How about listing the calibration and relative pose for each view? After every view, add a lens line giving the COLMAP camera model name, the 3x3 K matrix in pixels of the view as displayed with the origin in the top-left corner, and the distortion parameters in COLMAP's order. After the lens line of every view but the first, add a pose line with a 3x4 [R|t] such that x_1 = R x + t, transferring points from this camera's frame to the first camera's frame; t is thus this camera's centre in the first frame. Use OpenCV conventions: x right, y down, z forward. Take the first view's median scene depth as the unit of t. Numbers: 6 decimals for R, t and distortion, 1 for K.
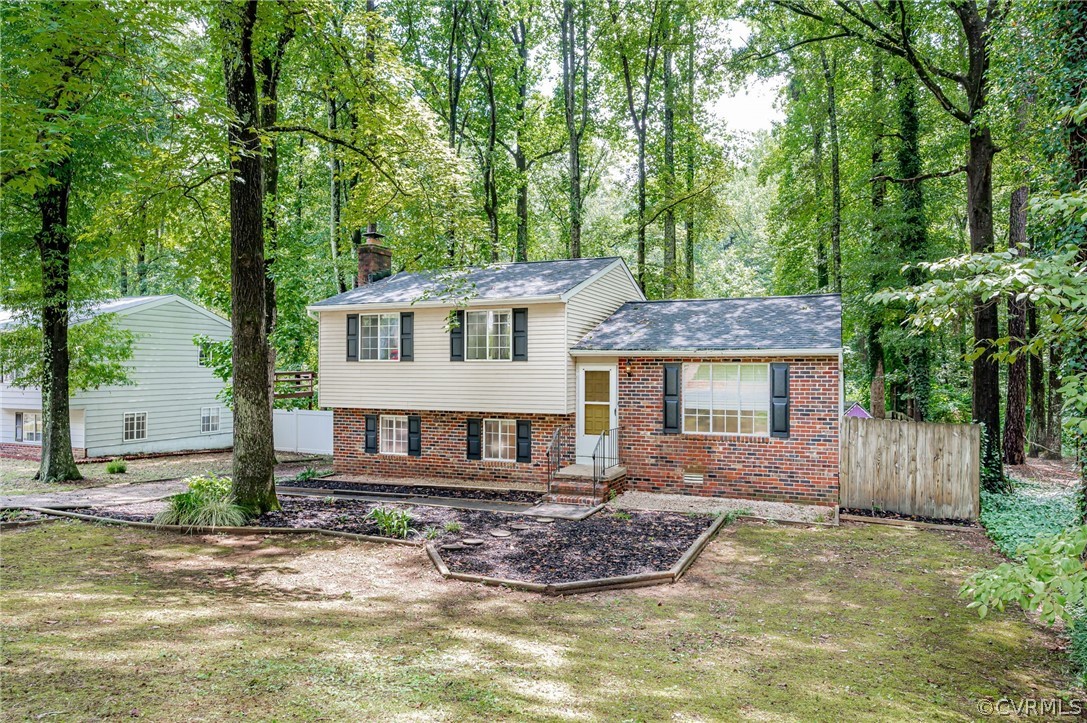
lens RADIAL K [[670.2, 0, 544.8], [0, 670.2, 361.5], [0, 0, 1]] dist [-0.017917, 0.005525]
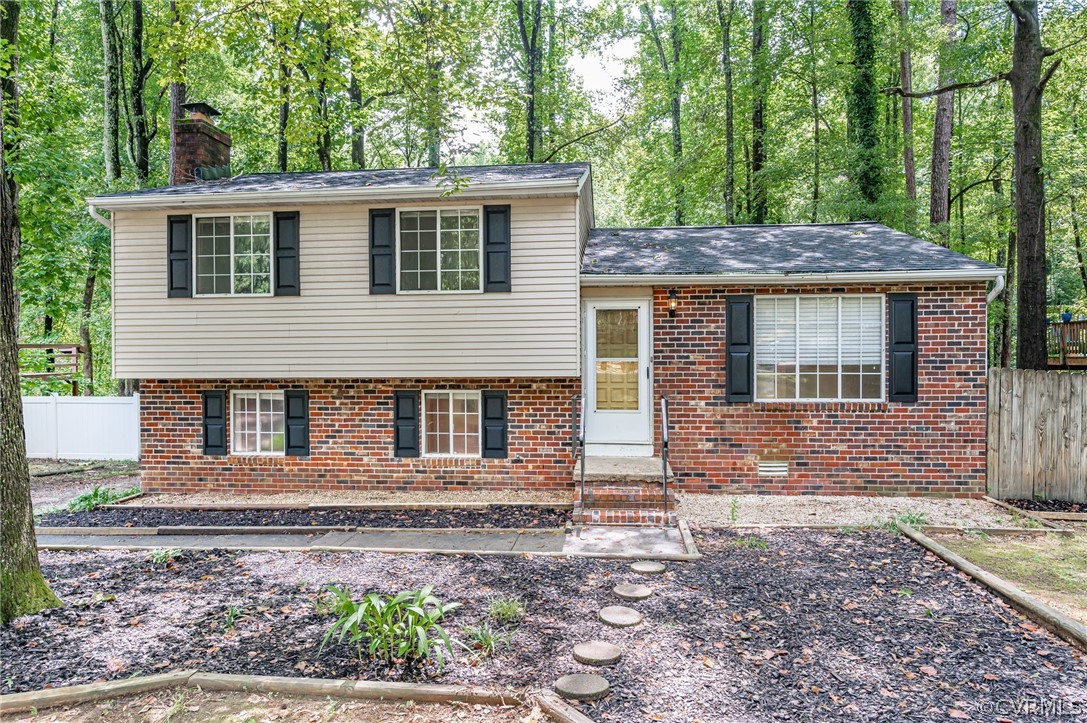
lens RADIAL K [[670.2, 0, 545.7], [0, 670.2, 361.5], [0, 0, 1]] dist [-0.017917, 0.005525]
pose [[0.957062, -0.009584, 0.289723, -0.172039], [0.004544, 0.999827, 0.018062, 0.051472], [-0.289846, -0.015970, 0.956940, 0.404031]]
